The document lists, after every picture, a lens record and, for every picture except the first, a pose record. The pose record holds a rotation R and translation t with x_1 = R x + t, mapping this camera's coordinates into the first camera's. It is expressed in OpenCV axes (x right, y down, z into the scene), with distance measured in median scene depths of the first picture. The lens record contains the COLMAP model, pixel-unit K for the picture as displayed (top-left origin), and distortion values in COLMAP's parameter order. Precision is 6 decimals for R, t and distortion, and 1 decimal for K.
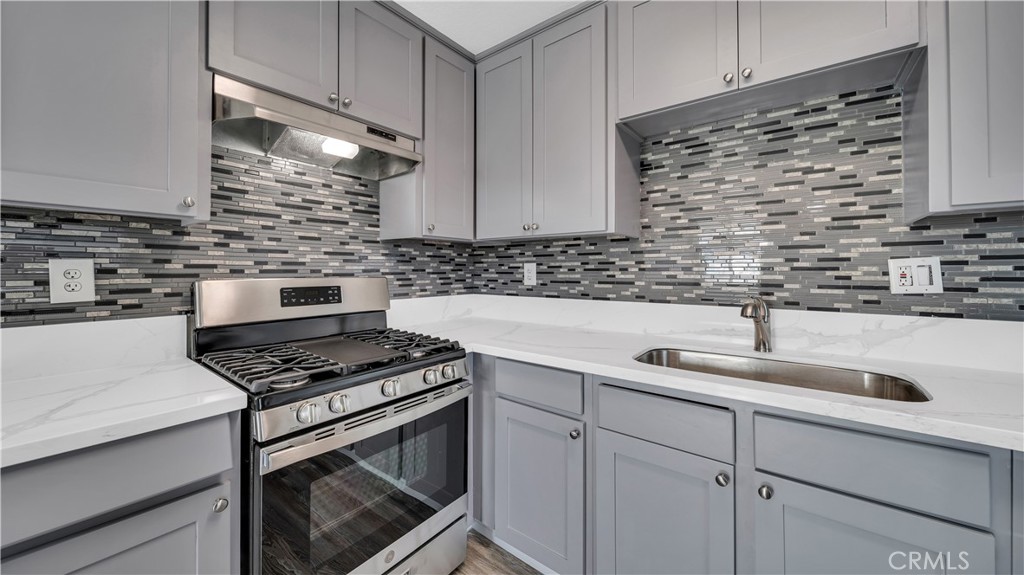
lens RADIAL K [[366.3, 0, 514.7], [0, 366.3, 266.6], [0, 0, 1]] dist [-0.005679, -0.000277]
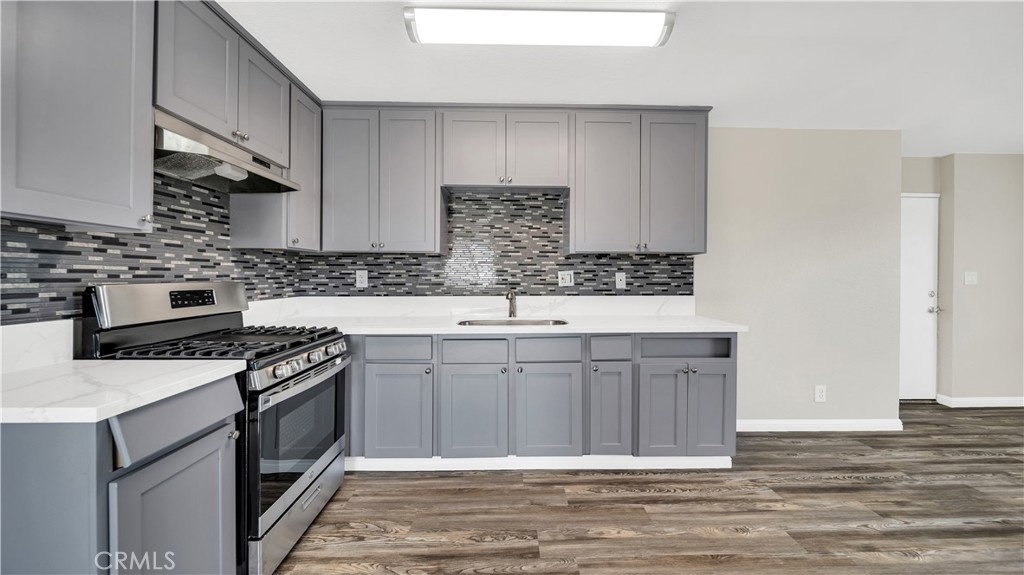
lens RADIAL K [[366.3, 0, 513.7], [0, 366.3, 279.4], [0, 0, 1]] dist [-0.005679, -0.000277]
pose [[0.780633, -0.003401, 0.624980, -0.514966], [-0.007970, 0.999850, 0.015396, -0.002841], [-0.624939, -0.017000, 0.780489, -0.509466]]
